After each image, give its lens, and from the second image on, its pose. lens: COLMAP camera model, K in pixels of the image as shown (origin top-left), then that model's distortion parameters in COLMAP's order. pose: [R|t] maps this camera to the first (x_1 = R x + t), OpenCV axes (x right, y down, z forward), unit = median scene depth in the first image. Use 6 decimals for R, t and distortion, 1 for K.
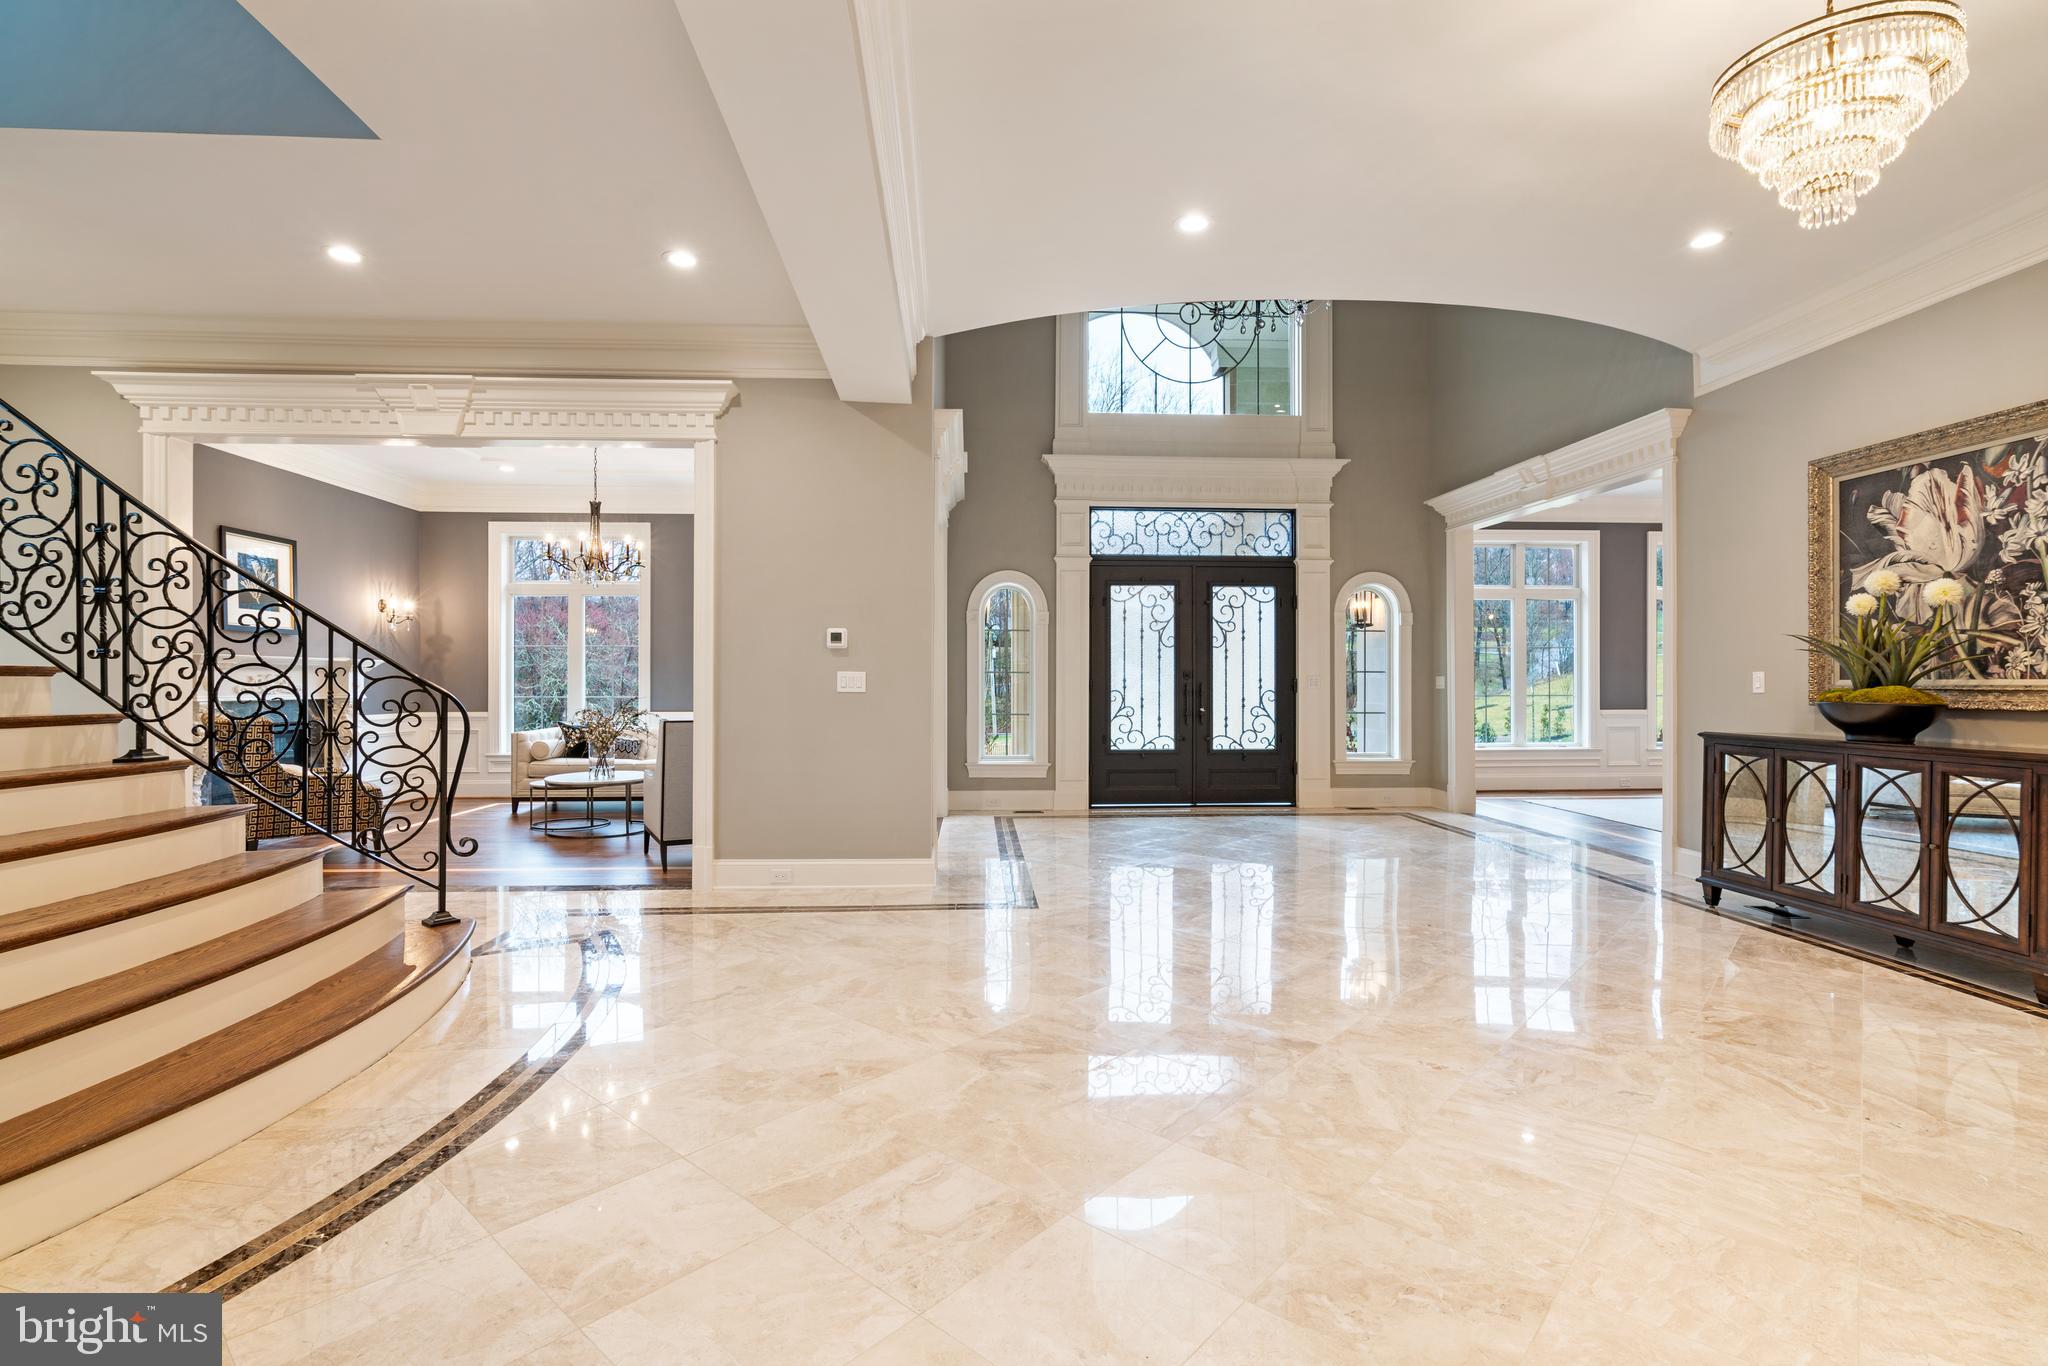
lens RADIAL K [[937.4, 0, 1019.2], [0, 937.4, 673.9], [0, 0, 1]] dist [-0.007774, 0.002534]
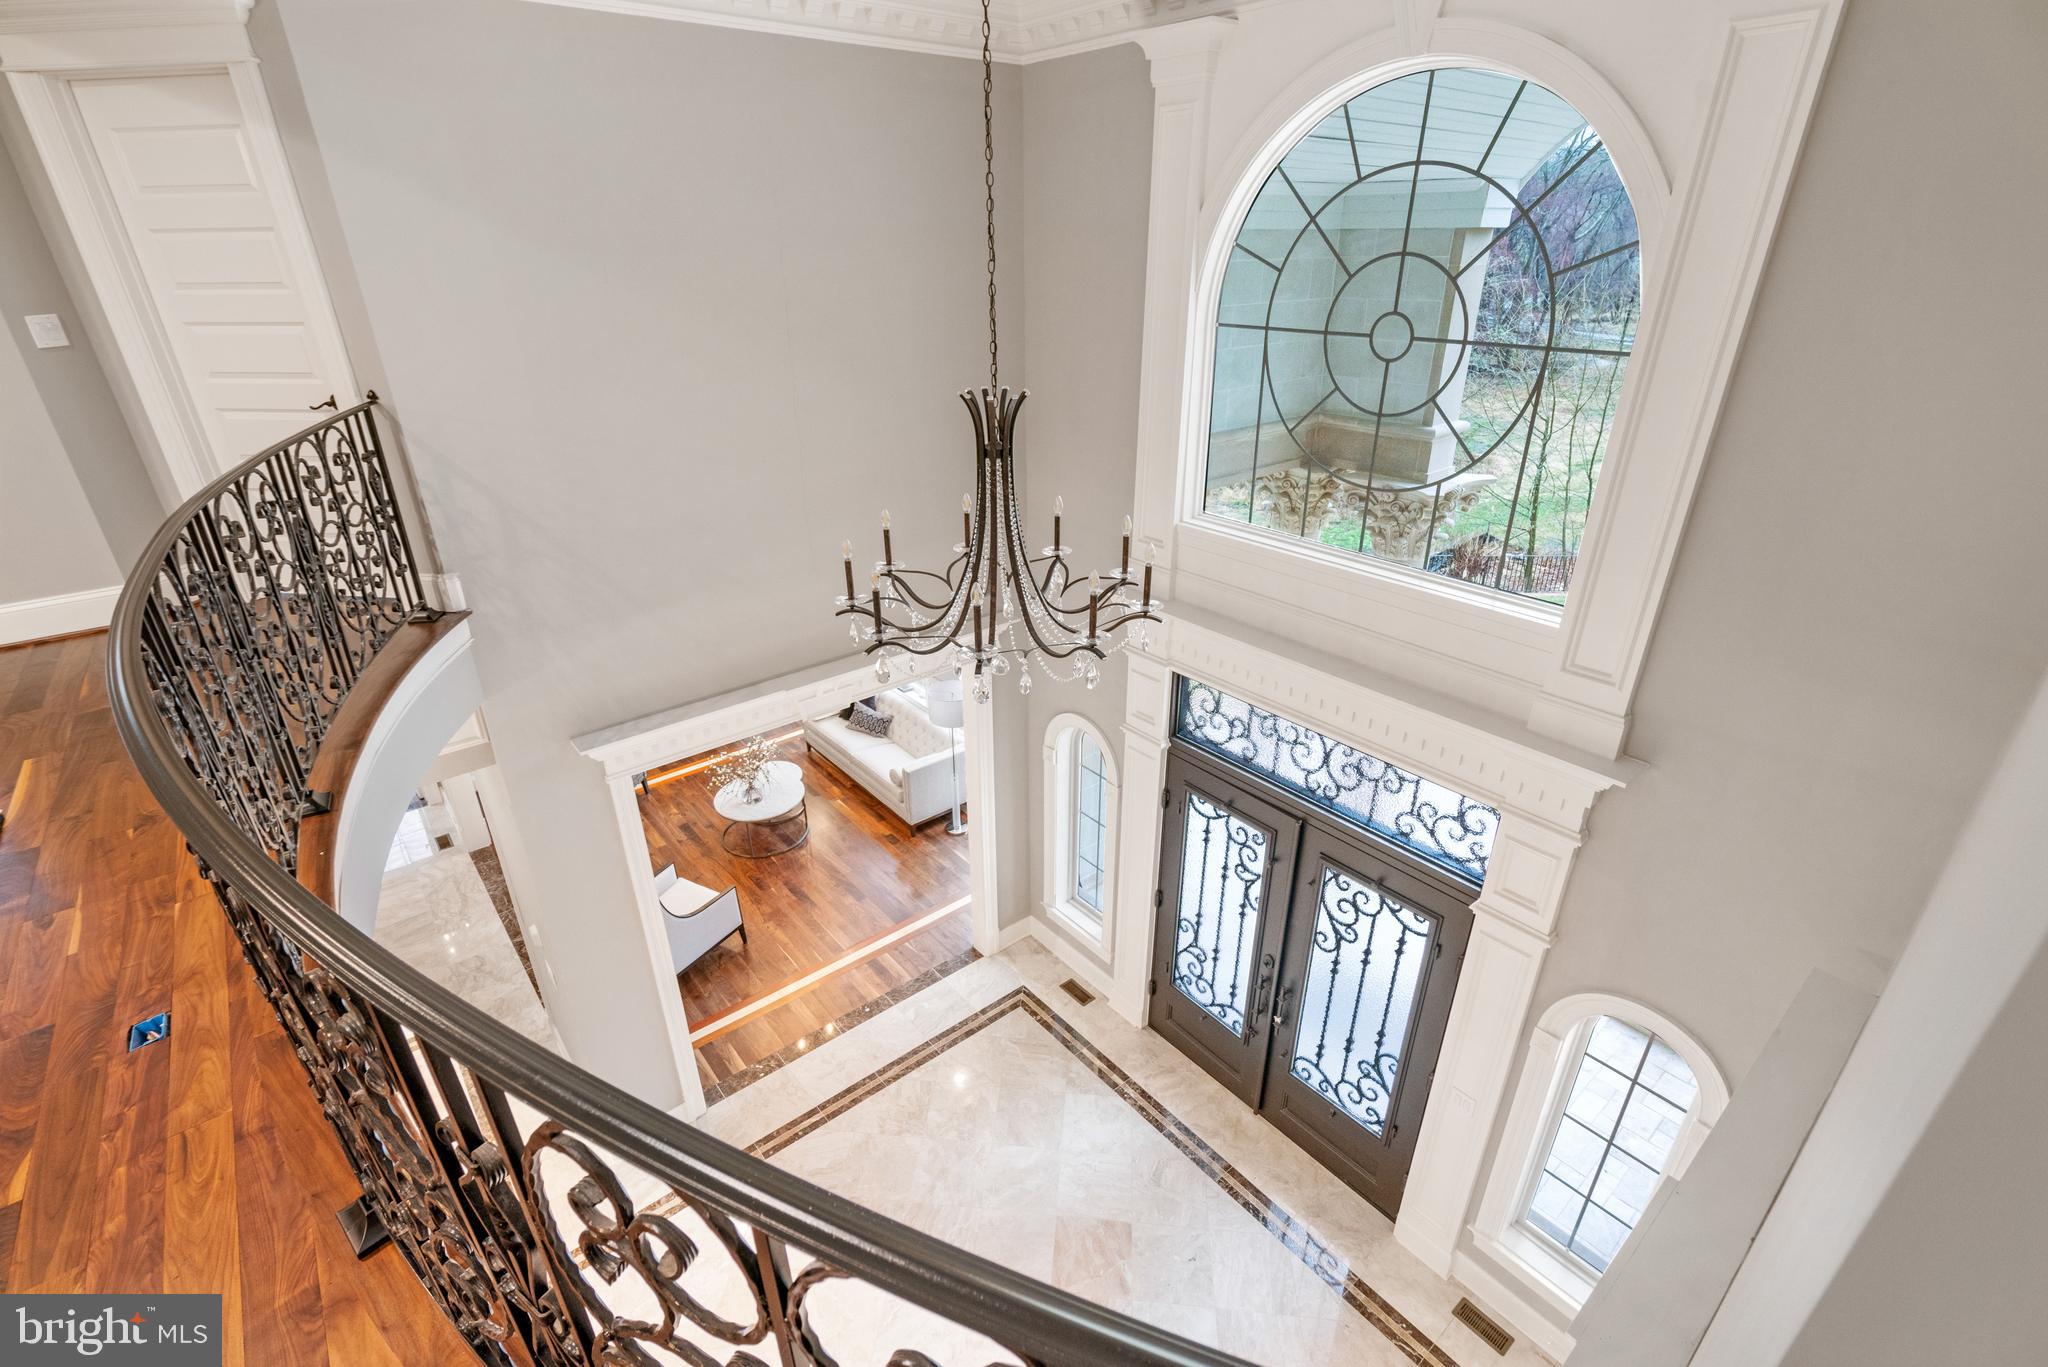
lens RADIAL K [[937.4, 0, 1023.6], [0, 937.4, 693.9], [0, 0, 1]] dist [-0.007774, 0.002534]
pose [[0.596960, 0.348645, -0.722555, 0.472449], [0.015641, 0.895408, 0.444973, -0.442606], [0.802119, -0.276932, 0.529069, 0.582684]]
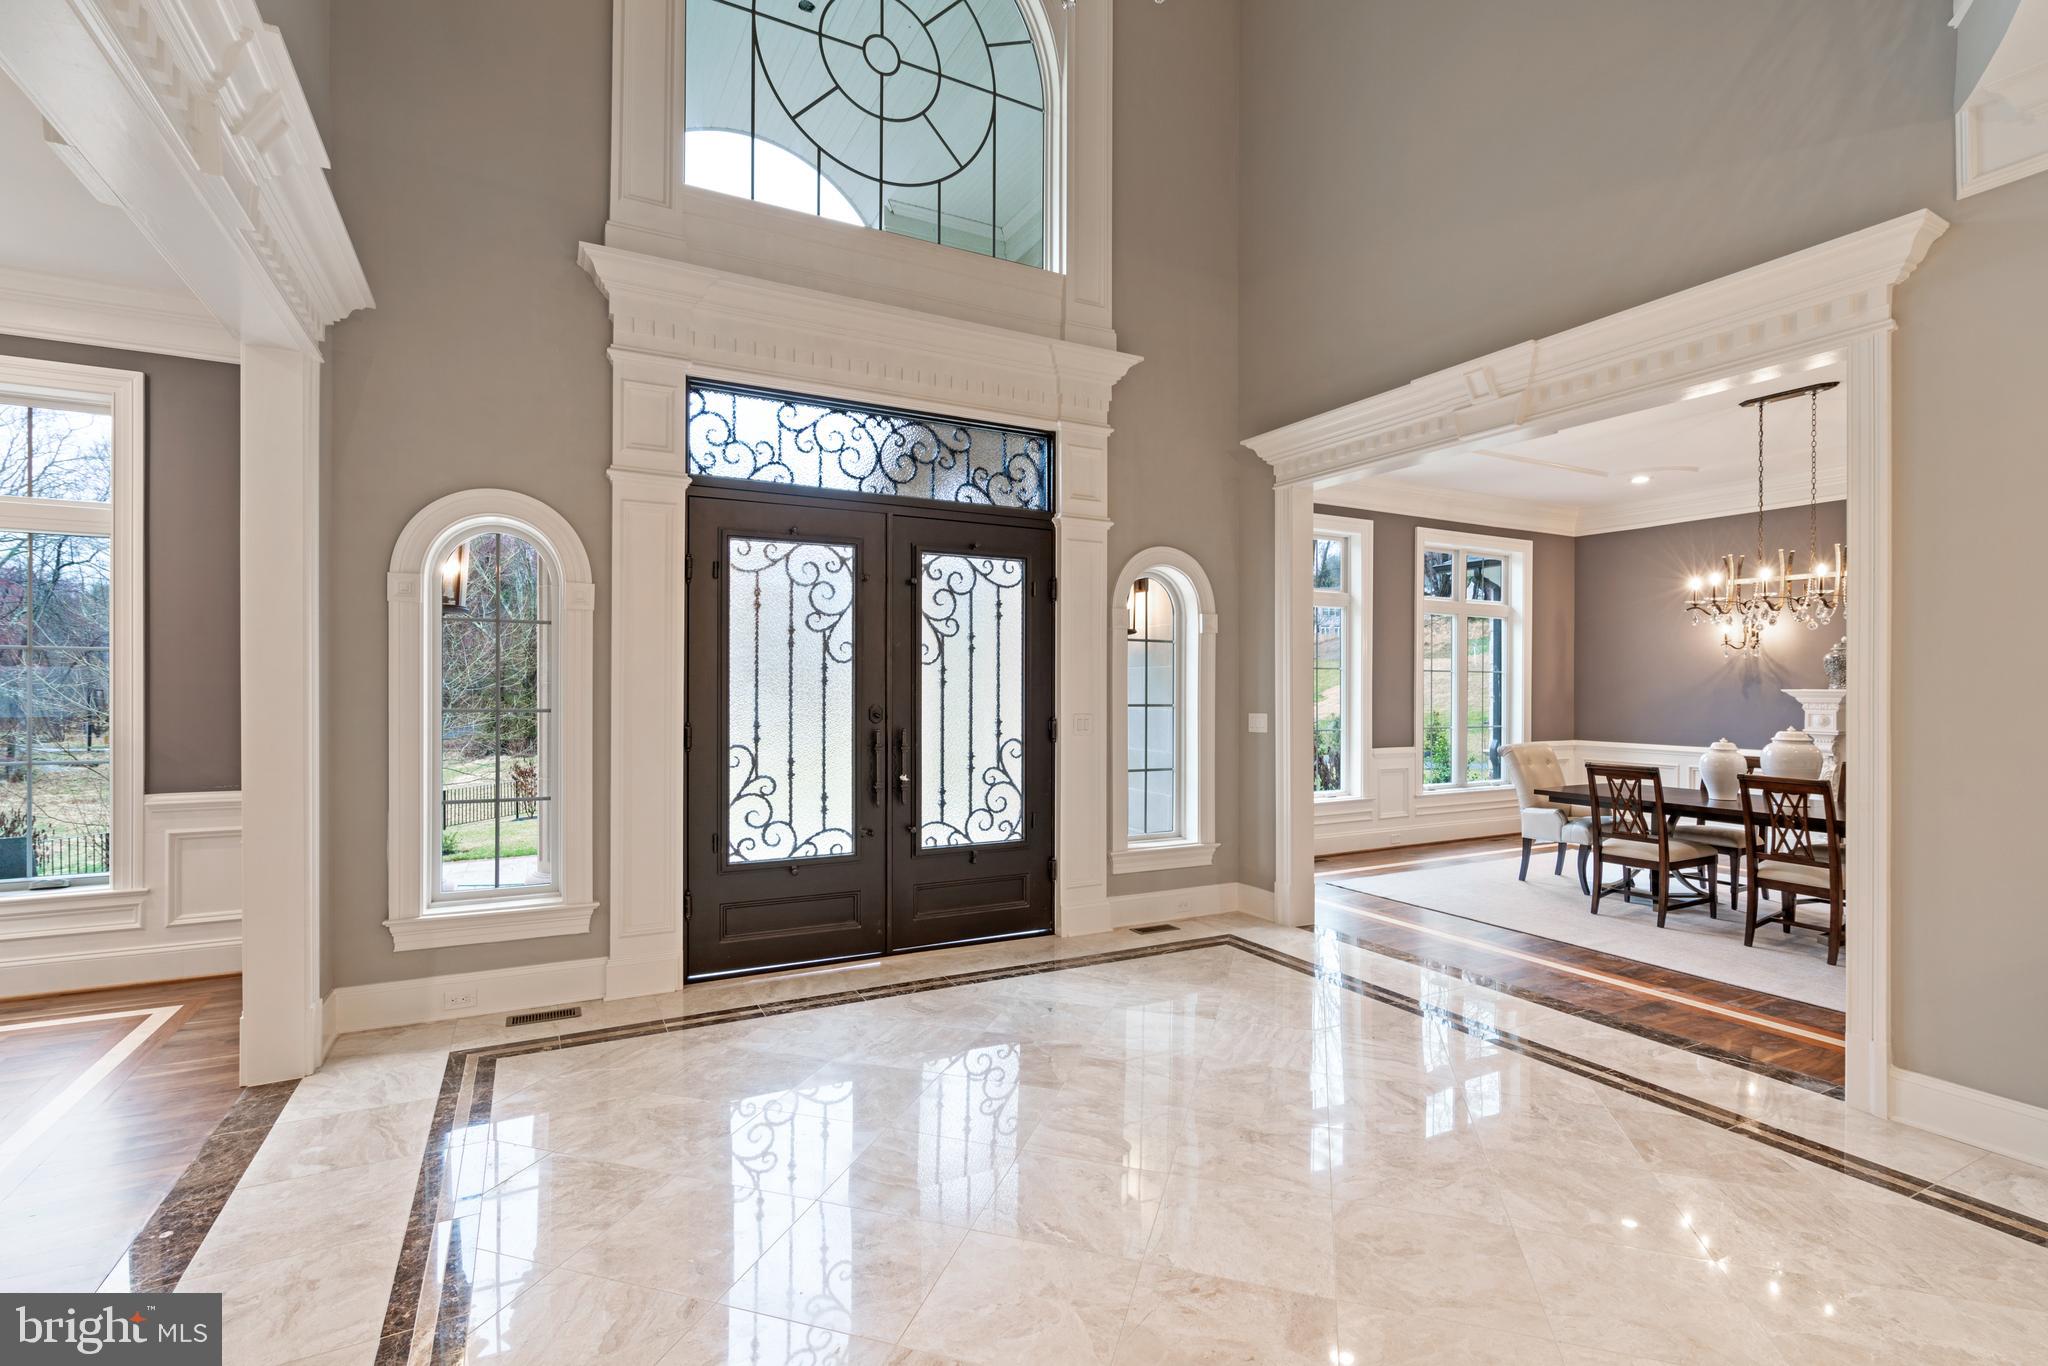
lens RADIAL K [[937.4, 0, 1030.3], [0, 937.4, 691.4], [0, 0, 1]] dist [-0.007774, 0.002534]
pose [[0.903857, 0.002188, 0.427829, 0.028377], [-0.006578, 0.999940, 0.008784, -0.017199], [-0.427784, -0.010754, 0.903817, 0.473631]]
